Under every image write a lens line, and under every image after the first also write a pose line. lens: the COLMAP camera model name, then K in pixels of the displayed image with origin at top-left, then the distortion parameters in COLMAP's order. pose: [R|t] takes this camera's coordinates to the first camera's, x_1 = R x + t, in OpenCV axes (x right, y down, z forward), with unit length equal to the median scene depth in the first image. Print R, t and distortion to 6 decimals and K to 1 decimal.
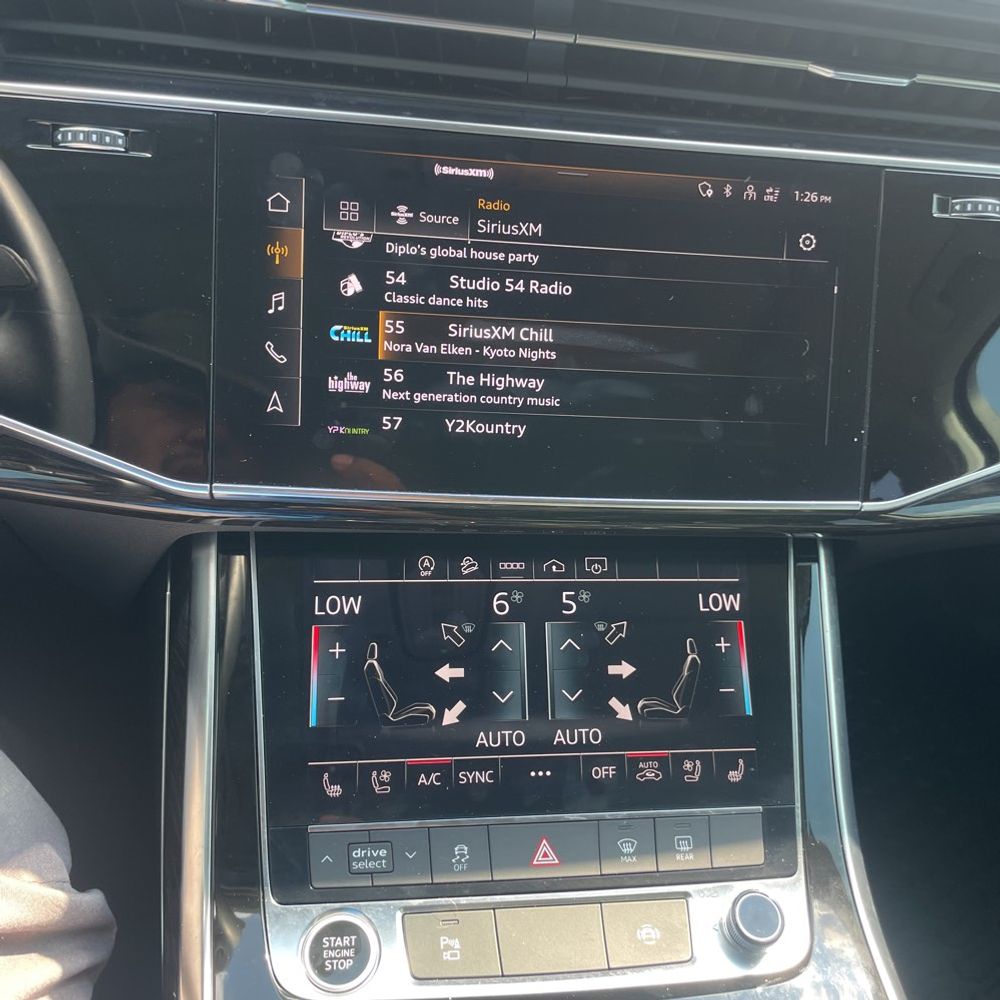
lens RADIAL K [[1034.6, 0, 501.7], [0, 1034.6, 447.5], [0, 0, 1]] dist [0.122358, -0.156937]
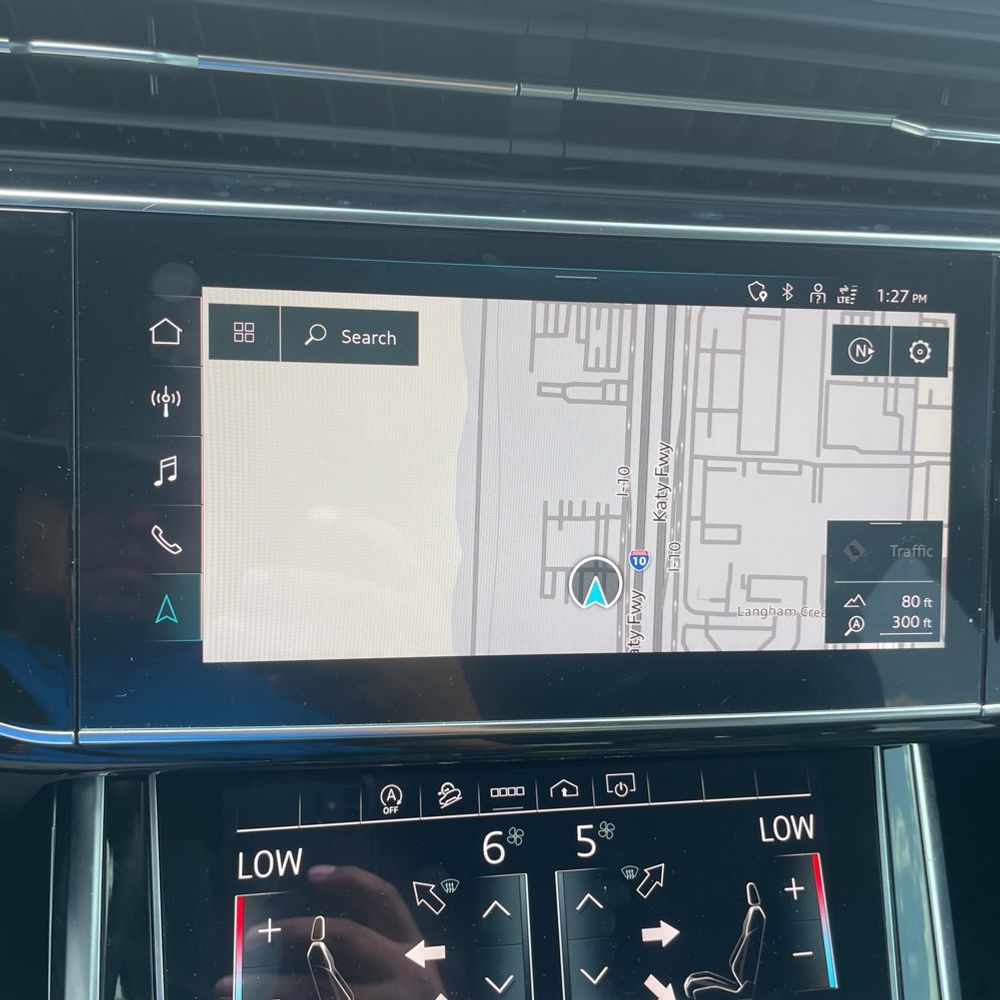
lens RADIAL K [[1034.6, 0, 501.7], [0, 1034.6, 447.5], [0, 0, 1]] dist [0.122358, -0.156937]
pose [[0.999620, -0.026845, 0.006252, 0.007904], [0.026940, 0.999517, -0.015510, -0.123354], [-0.005833, 0.015672, 0.999860, 0.255656]]
